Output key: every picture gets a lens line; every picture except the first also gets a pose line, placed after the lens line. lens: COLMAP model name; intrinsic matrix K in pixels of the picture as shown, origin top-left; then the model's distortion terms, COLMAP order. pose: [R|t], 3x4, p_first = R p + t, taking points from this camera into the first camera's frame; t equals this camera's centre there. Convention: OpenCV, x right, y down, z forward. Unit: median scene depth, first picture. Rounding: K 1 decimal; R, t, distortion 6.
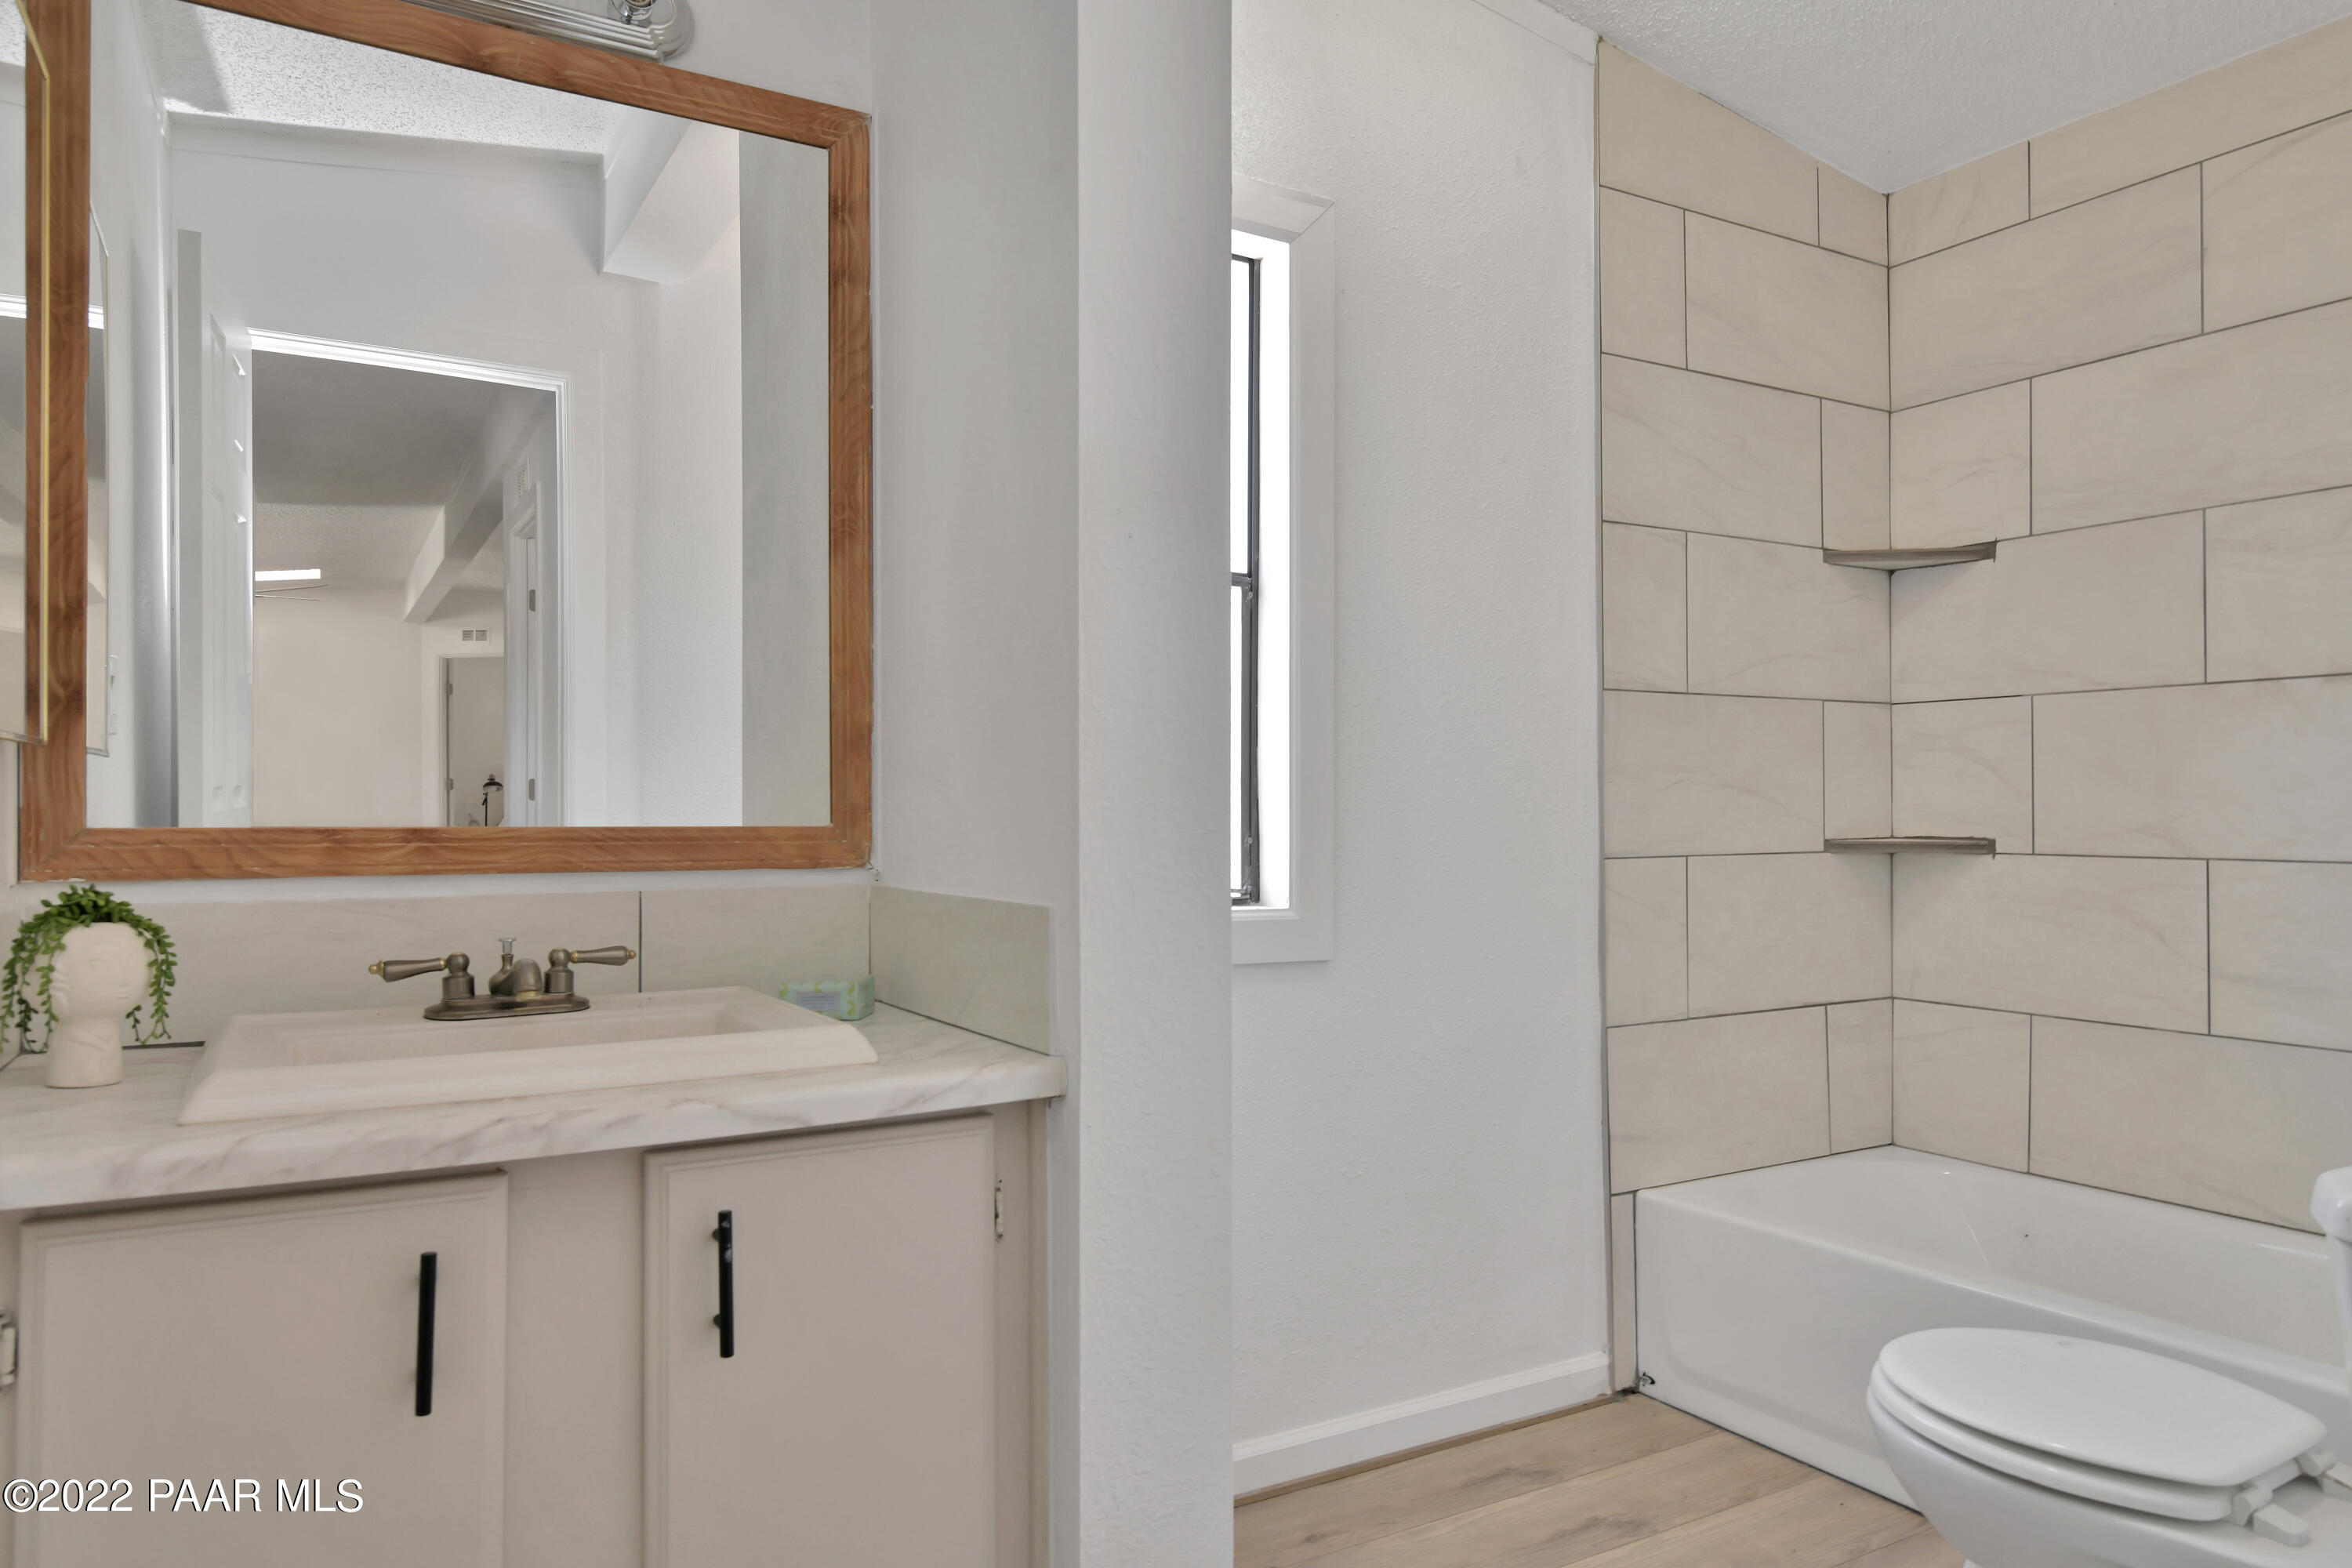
lens RADIAL K [[1527.6, 0, 1178.6], [0, 1527.6, 790.1], [0, 0, 1]] dist [-0.004823, -0.000263]
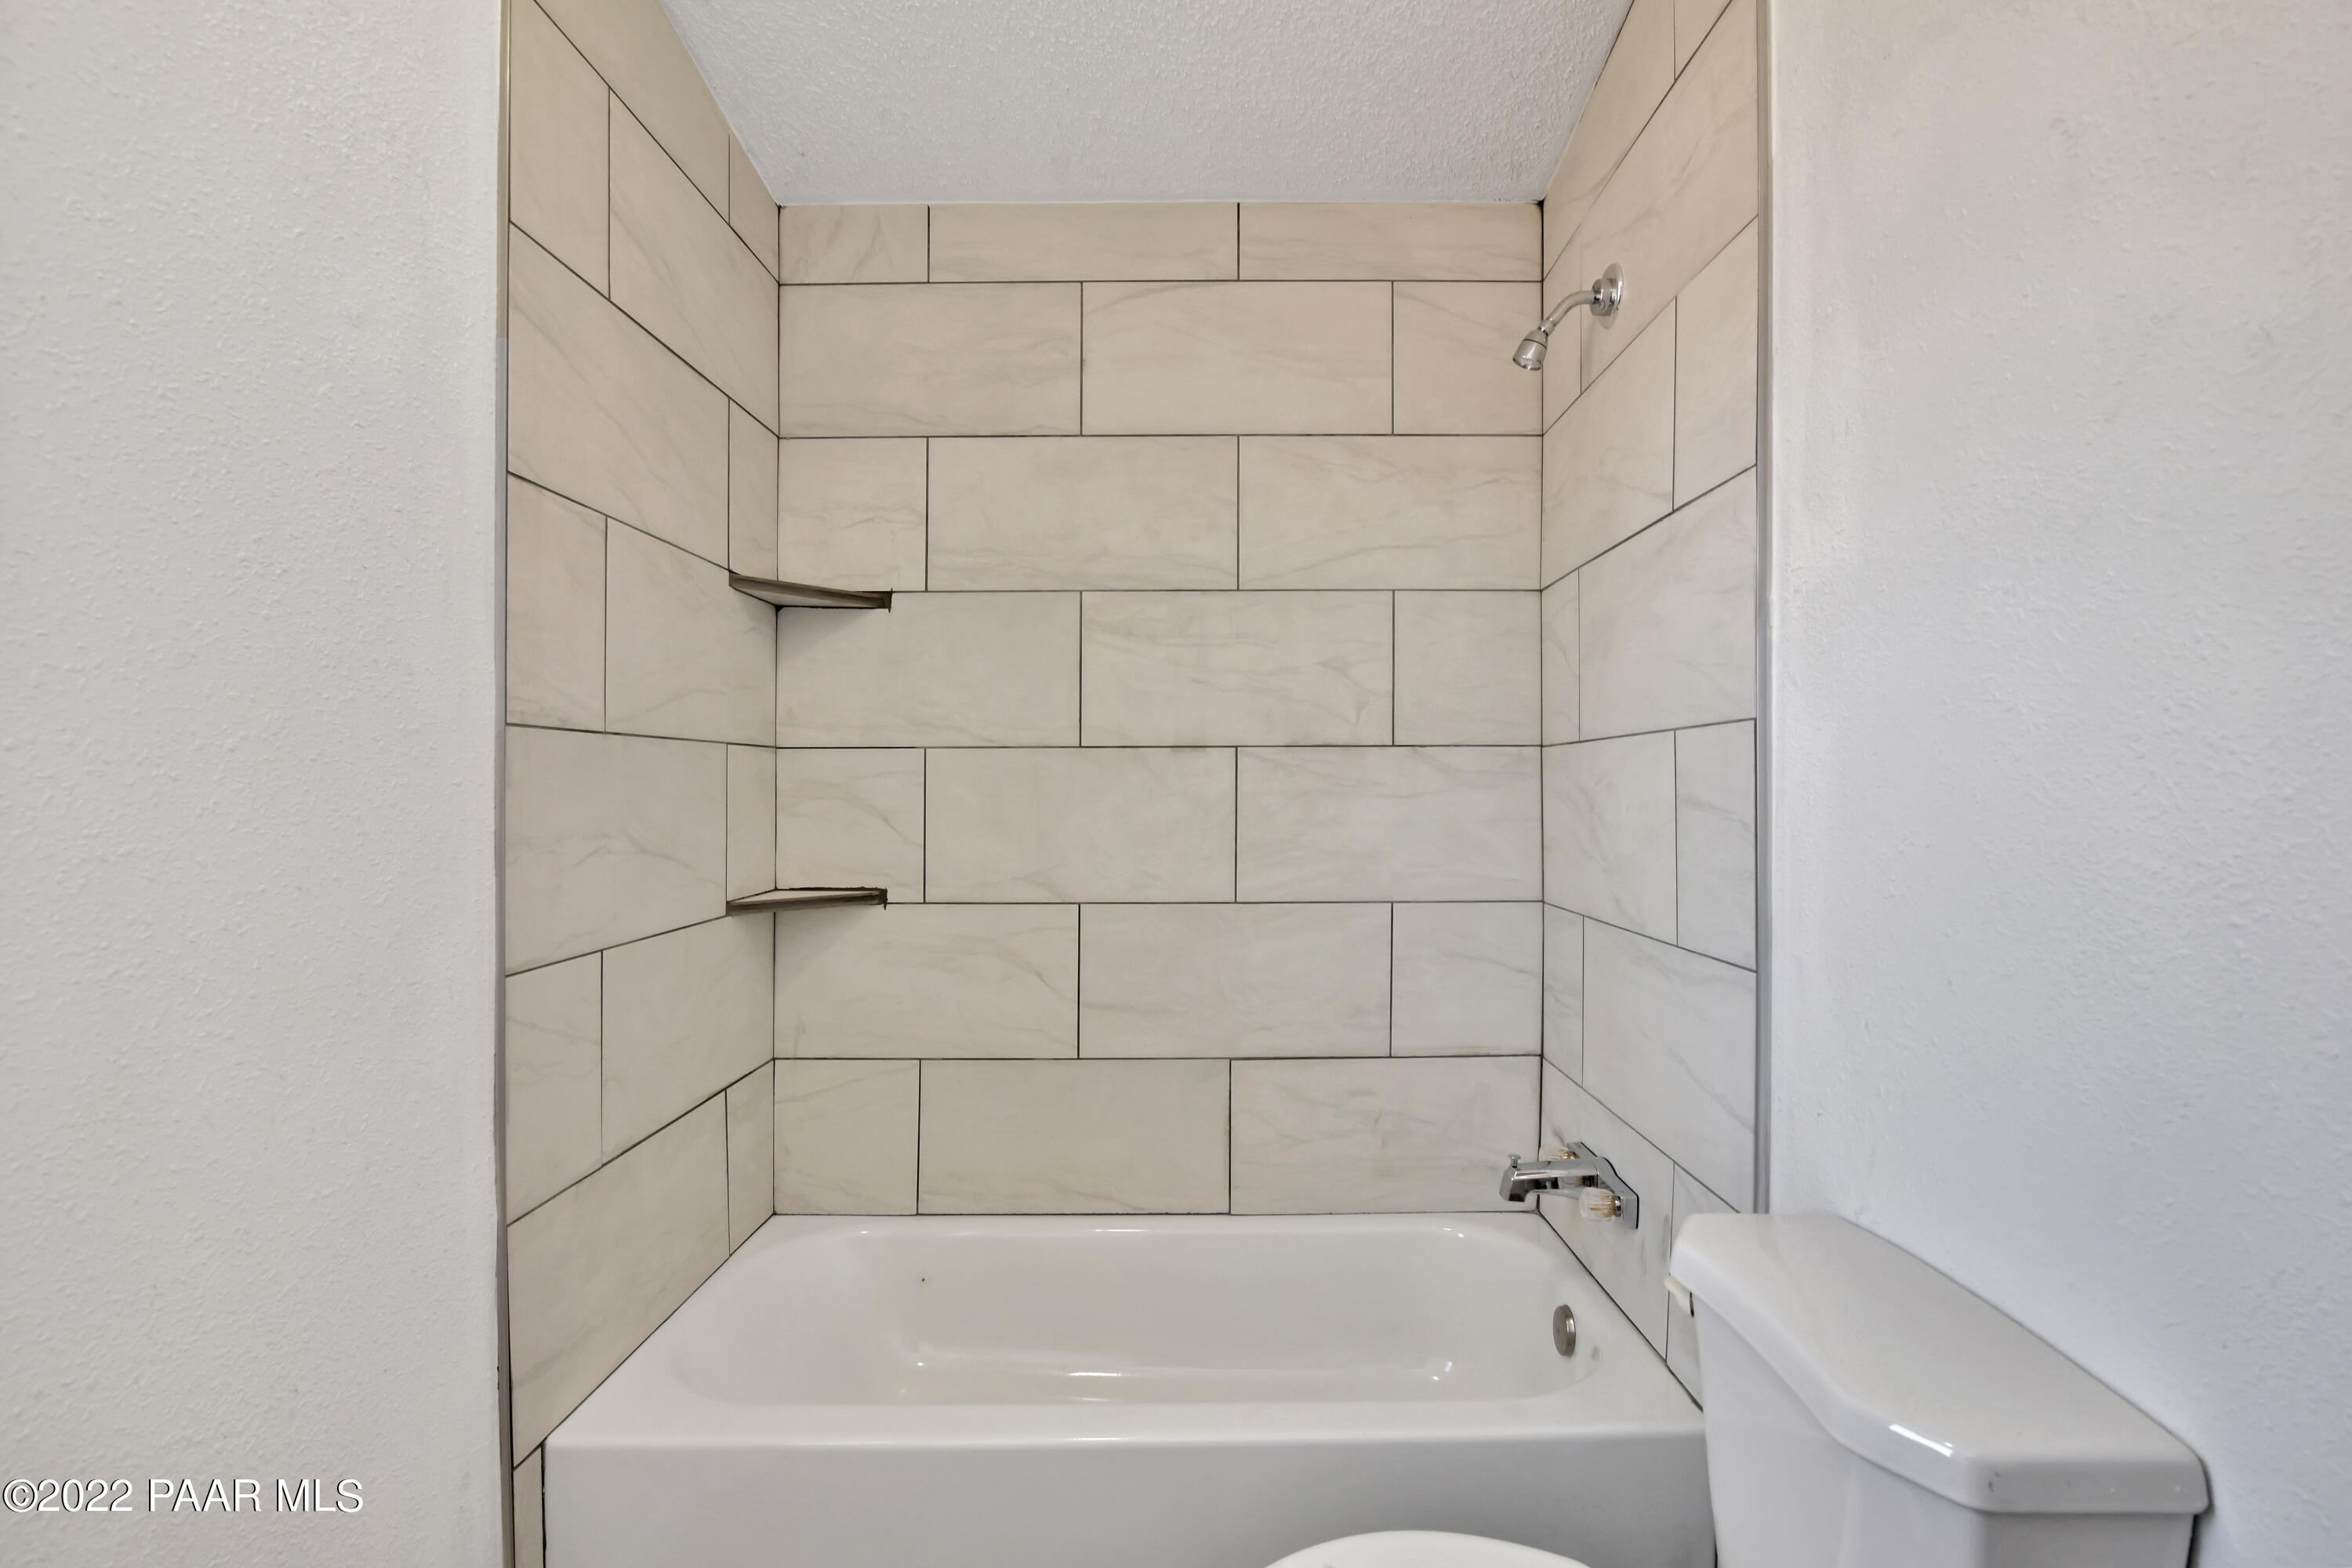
lens RADIAL K [[1084.5, 0, 1178.4], [0, 1084.5, 780.5], [0, 0, 1]] dist [-0.020208, 0.002399]
pose [[0.508413, 0.003542, 0.861106, 0.021693], [-0.009195, 0.999957, 0.001316, -0.042764], [-0.861064, -0.008587, 0.508424, 0.485040]]
